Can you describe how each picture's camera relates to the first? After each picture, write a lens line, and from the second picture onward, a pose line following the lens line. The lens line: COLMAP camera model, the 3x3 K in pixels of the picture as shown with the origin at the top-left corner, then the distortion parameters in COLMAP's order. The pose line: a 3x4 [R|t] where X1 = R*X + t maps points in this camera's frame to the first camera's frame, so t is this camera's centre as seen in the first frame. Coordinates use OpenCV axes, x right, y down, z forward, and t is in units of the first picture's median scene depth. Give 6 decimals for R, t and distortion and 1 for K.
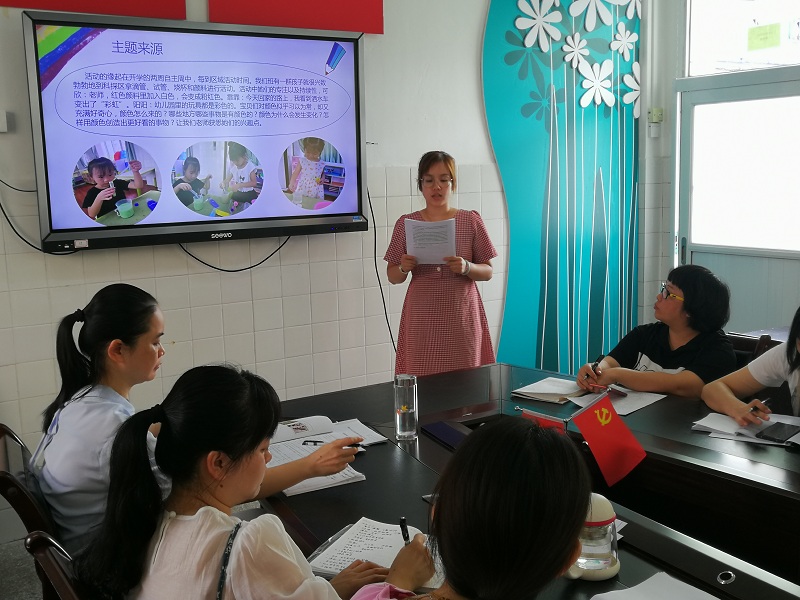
lens RADIAL K [[894.4, 0, 400.0], [0, 894.4, 300.0], [0, 0, 1]] dist [-0.009522, -0.010499]
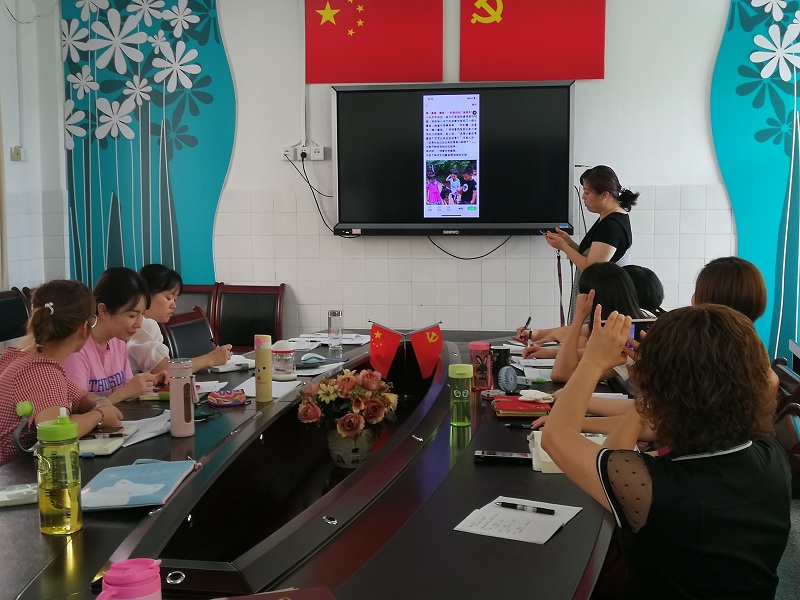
lens RADIAL K [[1025.1, 0, 400.0], [0, 1025.1, 300.0], [0, 0, 1]] dist [-0.027094, 0.074089]
pose [[0.742857, 0.087426, -0.663717, 0.645538], [-0.112095, 0.993683, 0.005429, 0.027329], [0.659999, 0.070367, 0.747964, -0.197966]]
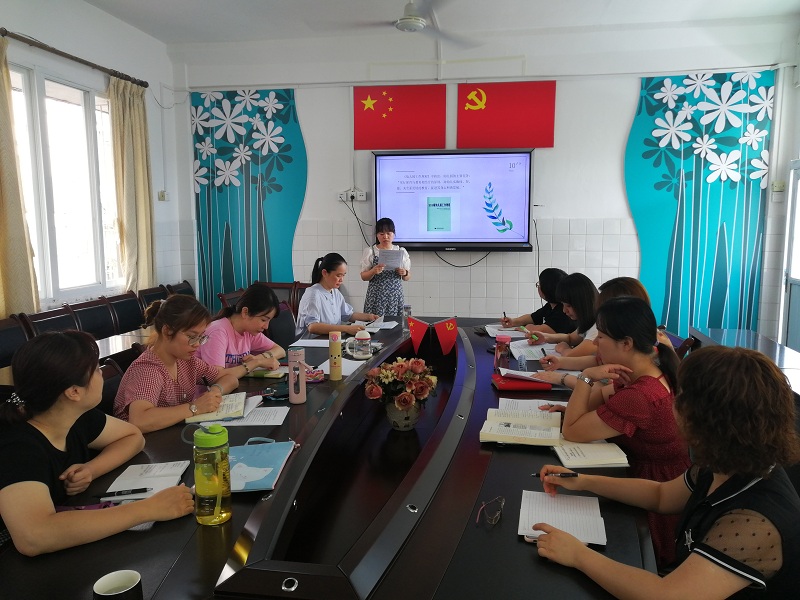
lens RADIAL K [[612.6, 0, 400.0], [0, 612.6, 300.0], [0, 0, 1]] dist [-0.014488, 0.047905]
pose [[0.745574, 0.109052, -0.657439, 0.536857], [-0.115263, 0.992754, 0.033956, 0.010134], [0.656379, 0.050462, 0.752742, -0.133843]]
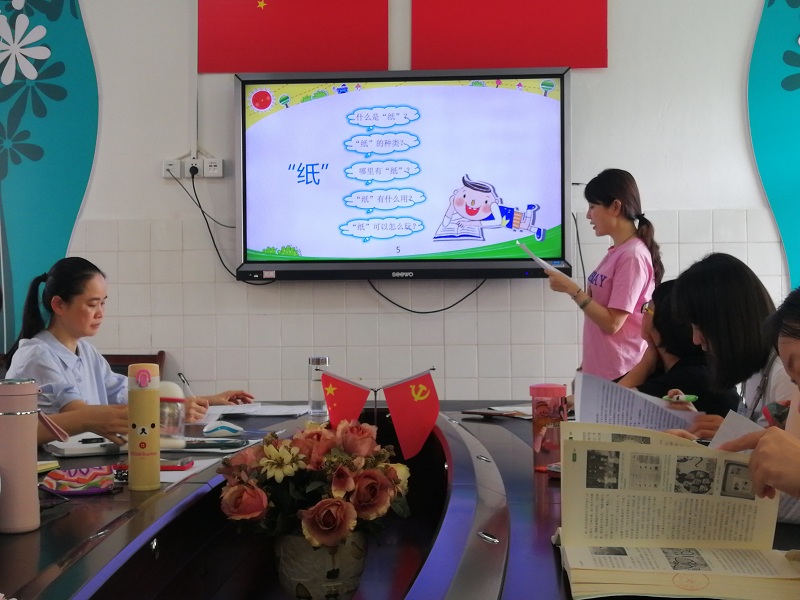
lens RADIAL K [[1149.7, 0, 400.0], [0, 1149.7, 300.0], [0, 0, 1]] dist [-0.030157, 0.044479]
pose [[0.808030, 0.016074, -0.588921, 0.443100], [-0.099906, 0.988888, -0.110085, 0.078466], [0.580608, 0.147788, 0.800658, -0.028851]]
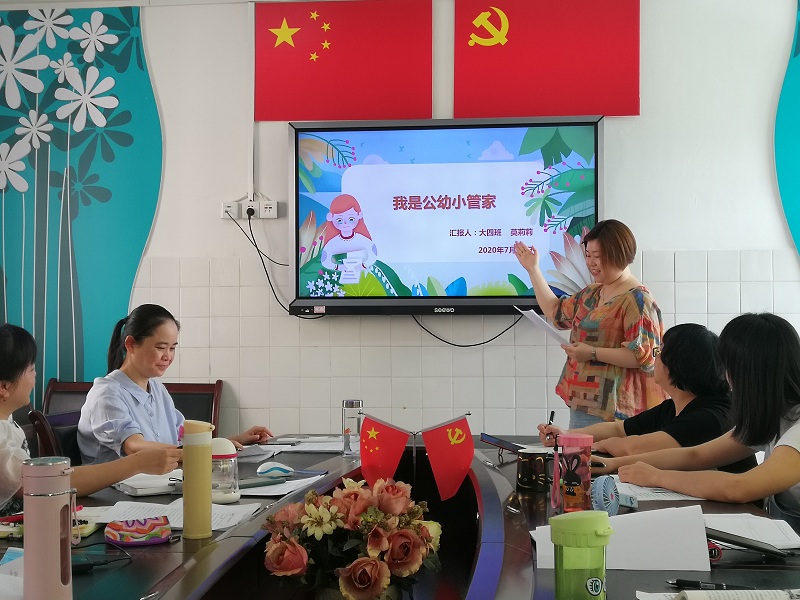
lens RADIAL K [[1082.6, 0, 400.0], [0, 1082.6, 300.0], [0, 0, 1]] dist [0.015947, -0.085743]
pose [[0.781389, 0.012000, -0.623928, 0.449036], [-0.109459, 0.986950, -0.118102, 0.059163], [0.614369, 0.160578, 0.772506, -0.031580]]
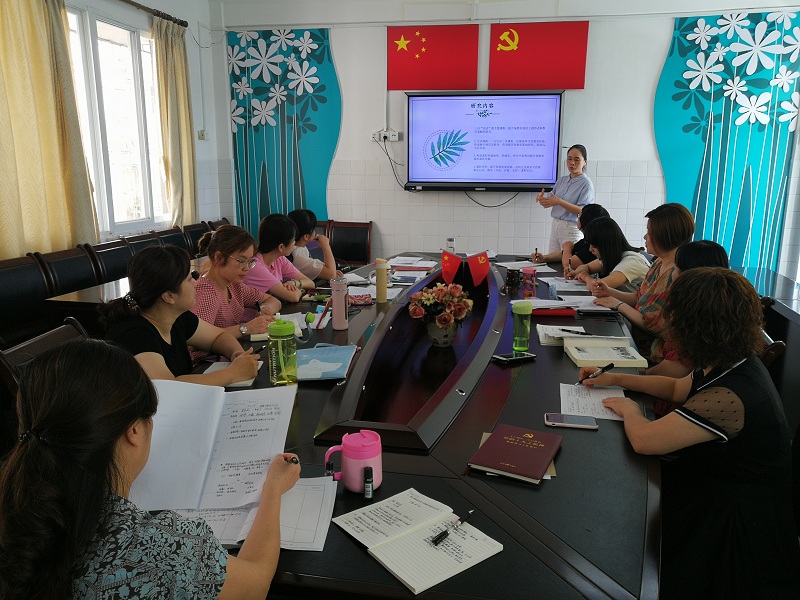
lens RADIAL K [[621.5, 0, 400.0], [0, 621.5, 300.0], [0, 0, 1]] dist [-0.014208, 0.040700]
pose [[0.723858, 0.177062, -0.666842, 0.570719], [-0.126113, 0.984182, 0.124427, 0.023994], [0.678325, -0.005970, 0.734738, -0.201869]]
